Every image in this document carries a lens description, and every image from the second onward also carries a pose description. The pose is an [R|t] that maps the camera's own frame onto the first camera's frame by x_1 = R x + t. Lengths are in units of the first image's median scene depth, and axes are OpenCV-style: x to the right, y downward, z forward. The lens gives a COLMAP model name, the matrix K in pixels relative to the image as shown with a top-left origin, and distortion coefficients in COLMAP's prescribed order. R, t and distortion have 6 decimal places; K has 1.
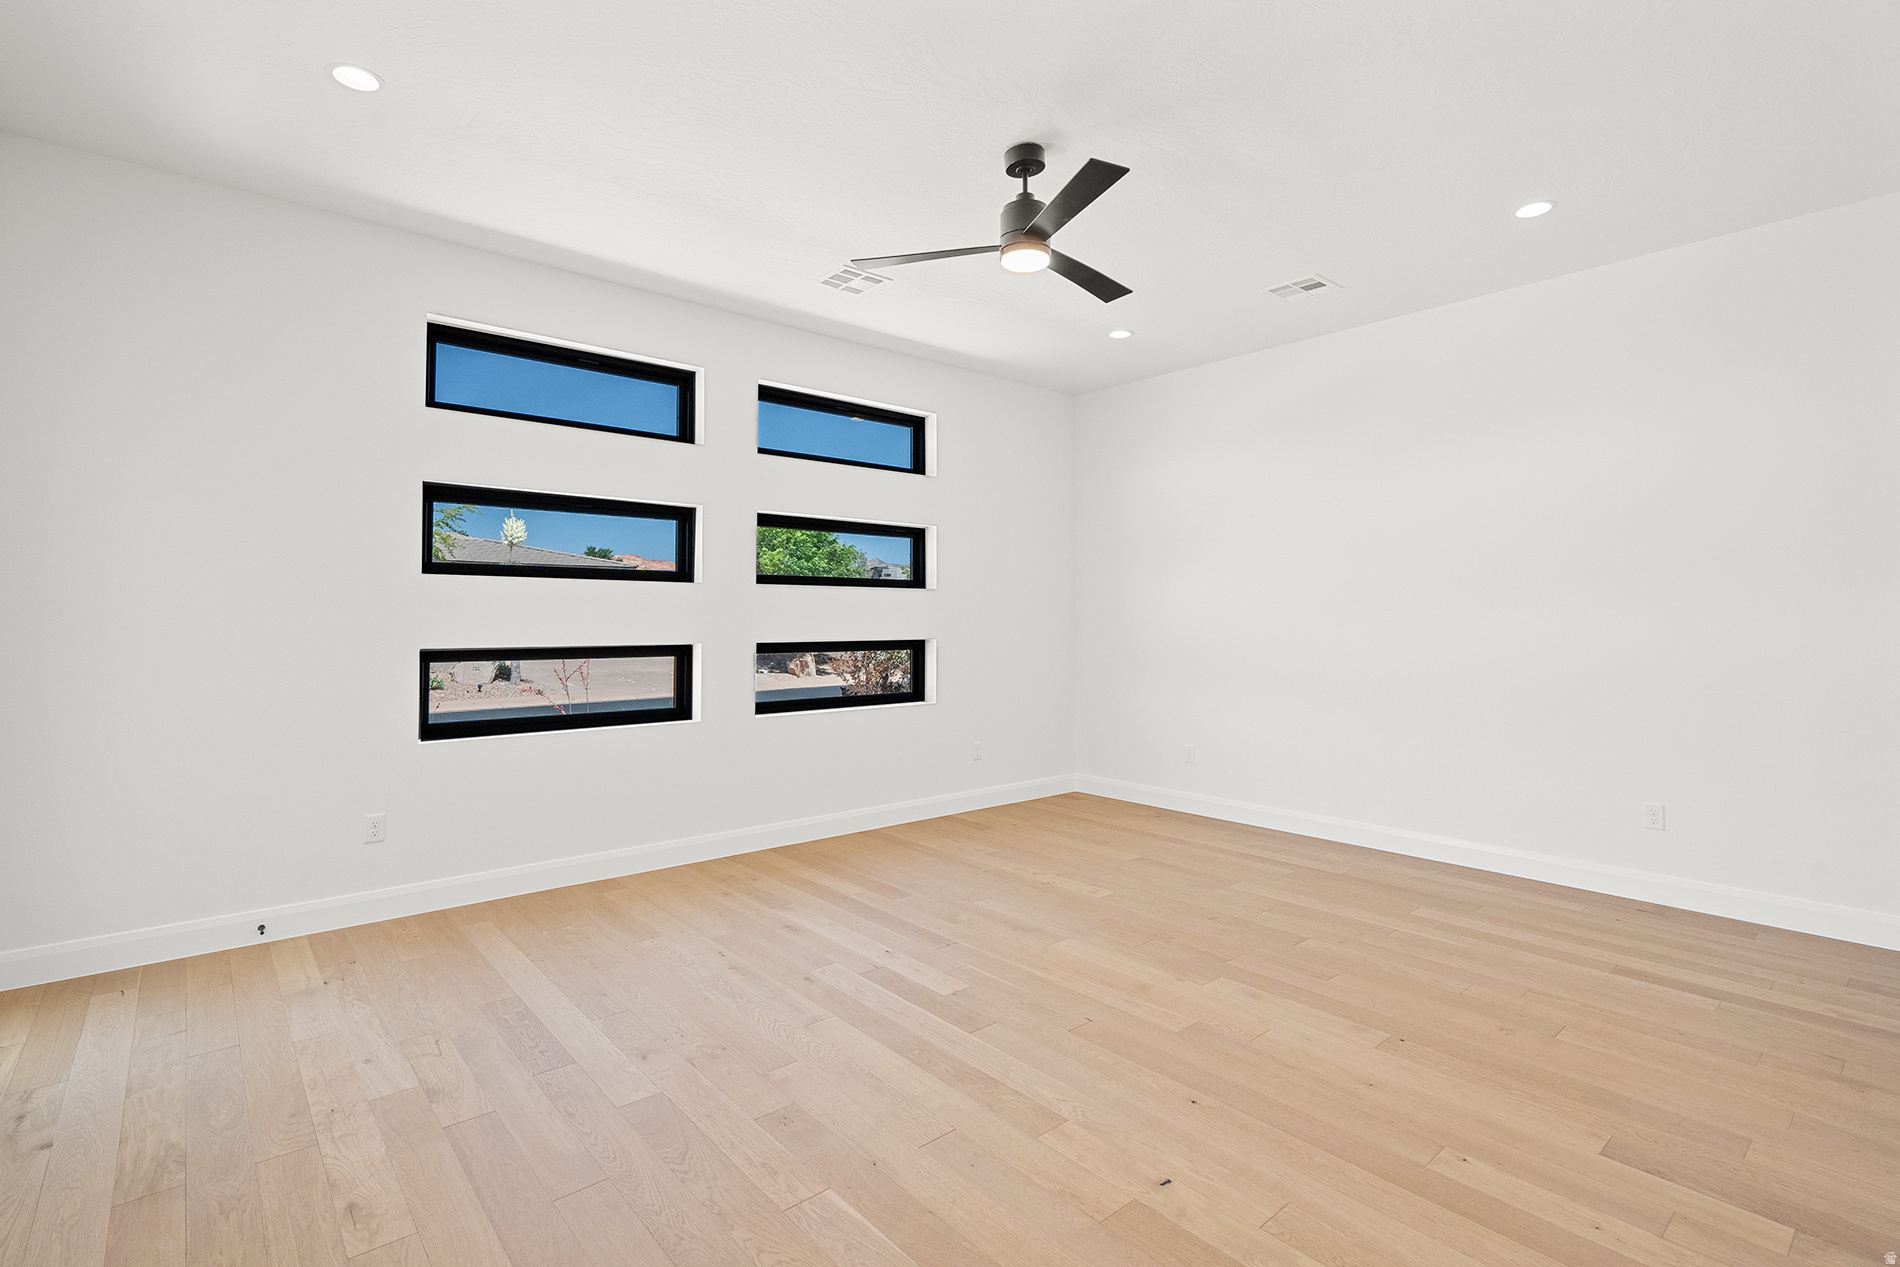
lens RADIAL K [[866.0, 0, 951.7], [0, 866.0, 619.0], [0, 0, 1]] dist [-0.003246, 0.001797]
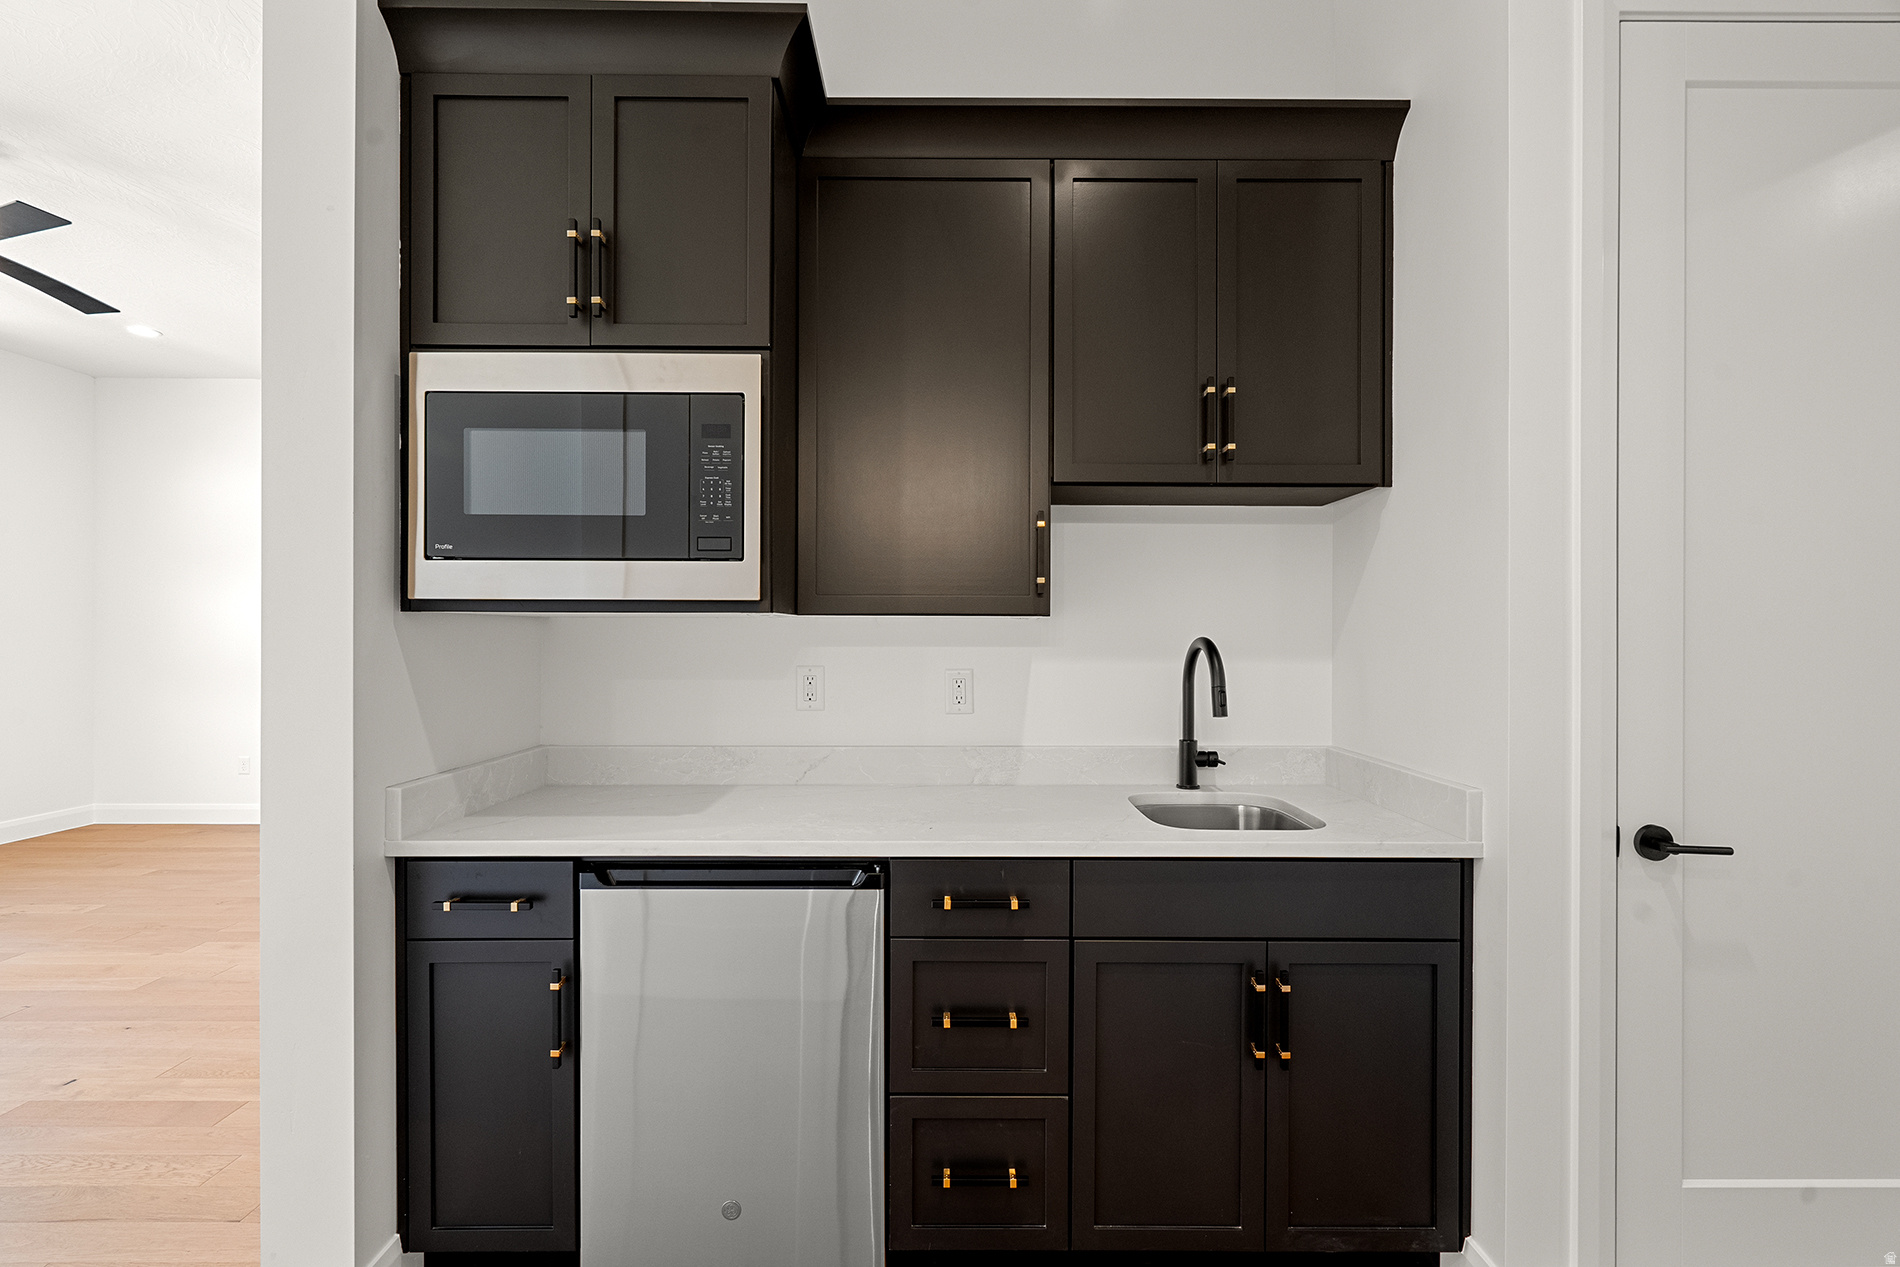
lens RADIAL K [[866.0, 0, 941.5], [0, 866.0, 635.2], [0, 0, 1]] dist [-0.003246, 0.001797]
pose [[0.650726, 0.002609, 0.759308, 0.077542], [-0.007119, 0.999971, 0.002665, -0.004312], [-0.759279, -0.007140, 0.650726, -0.510399]]
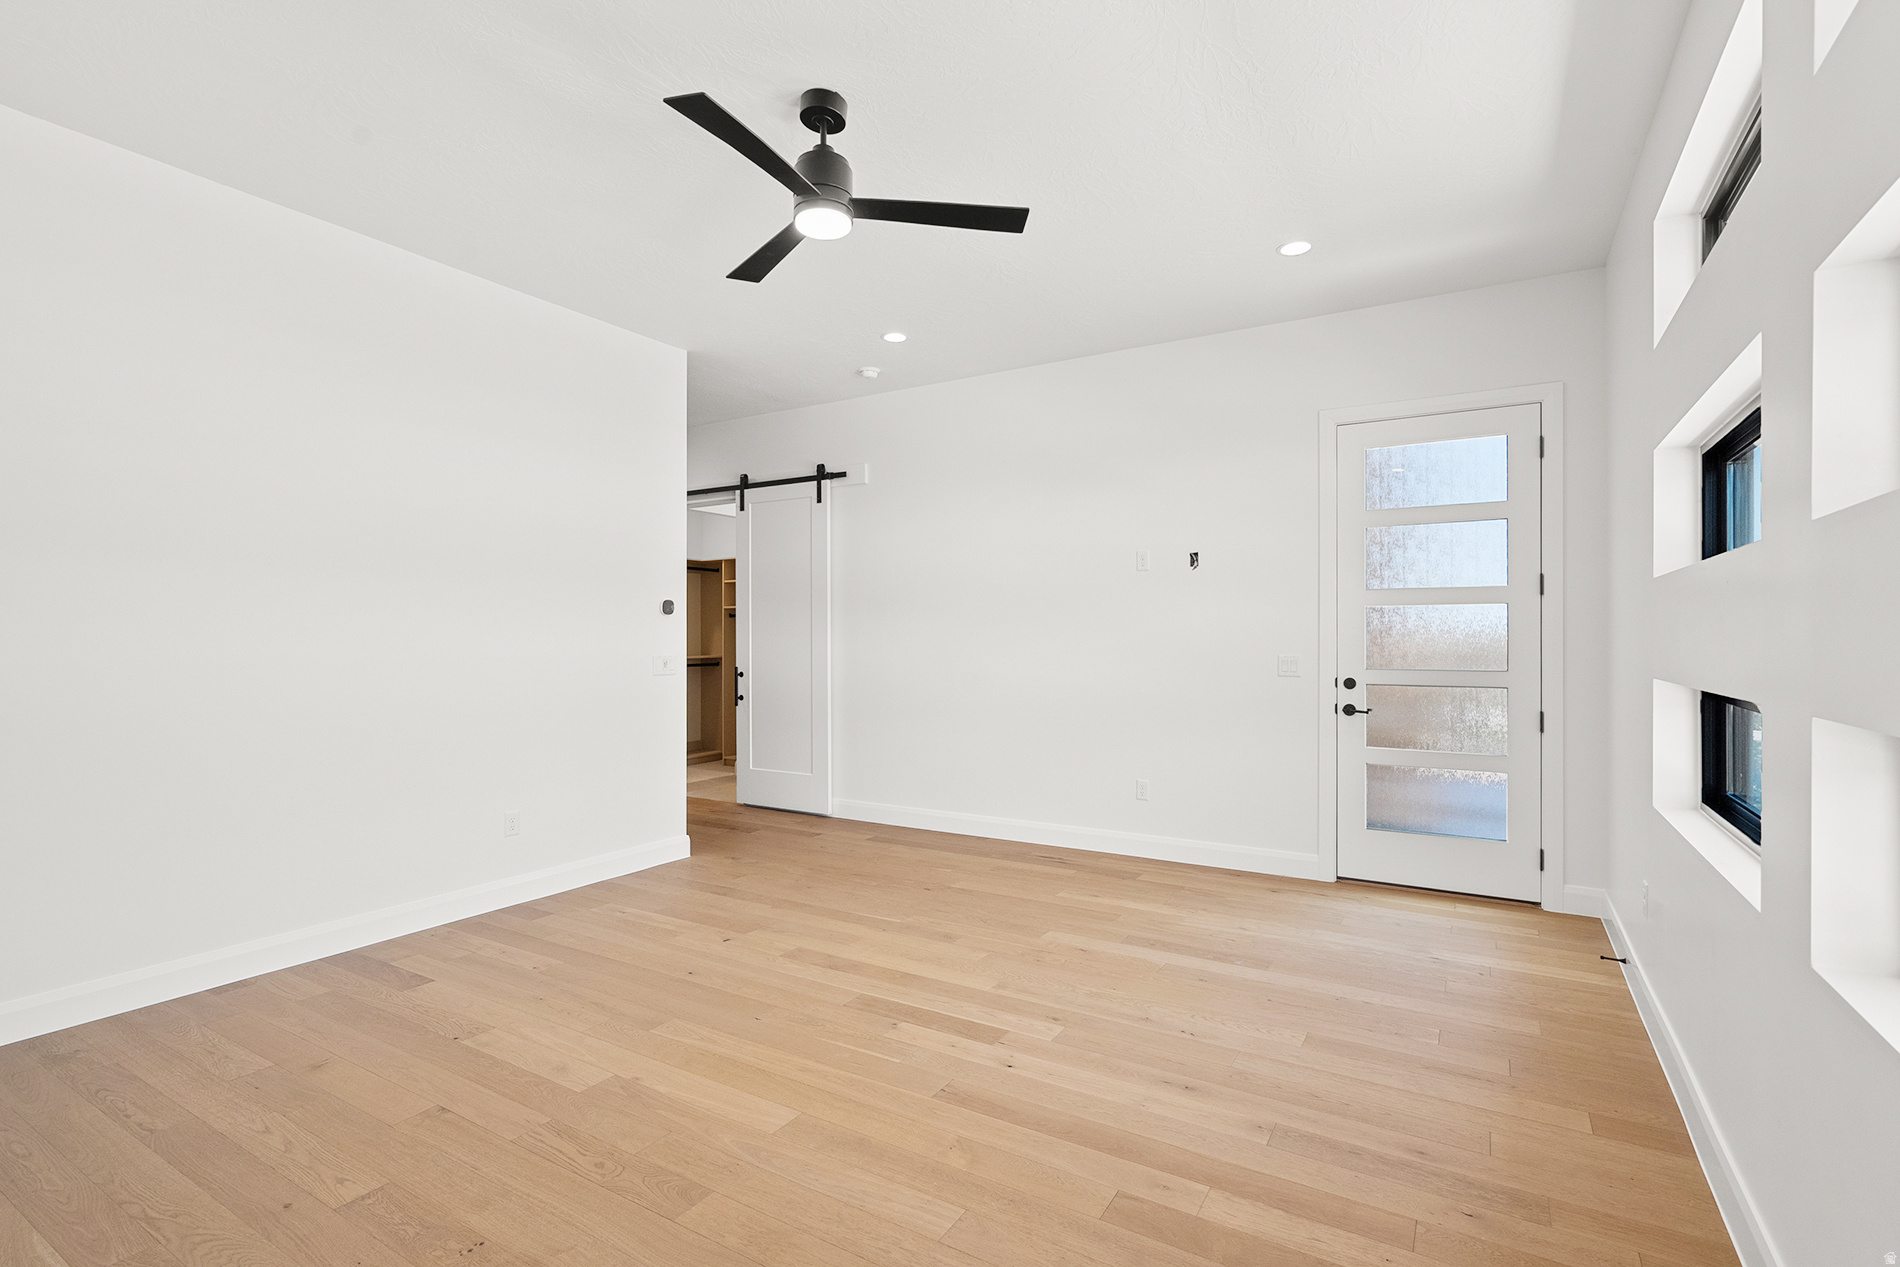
lens RADIAL K [[866.0, 0, 955.4], [0, 866.0, 647.2], [0, 0, 1]] dist [-0.003246, 0.001797]
pose [[-0.947800, 0.000807, -0.318865, 0.248997], [-0.001452, 0.999976, 0.006847, 0.002941], [0.318863, 0.006952, -0.947775, 1.946195]]
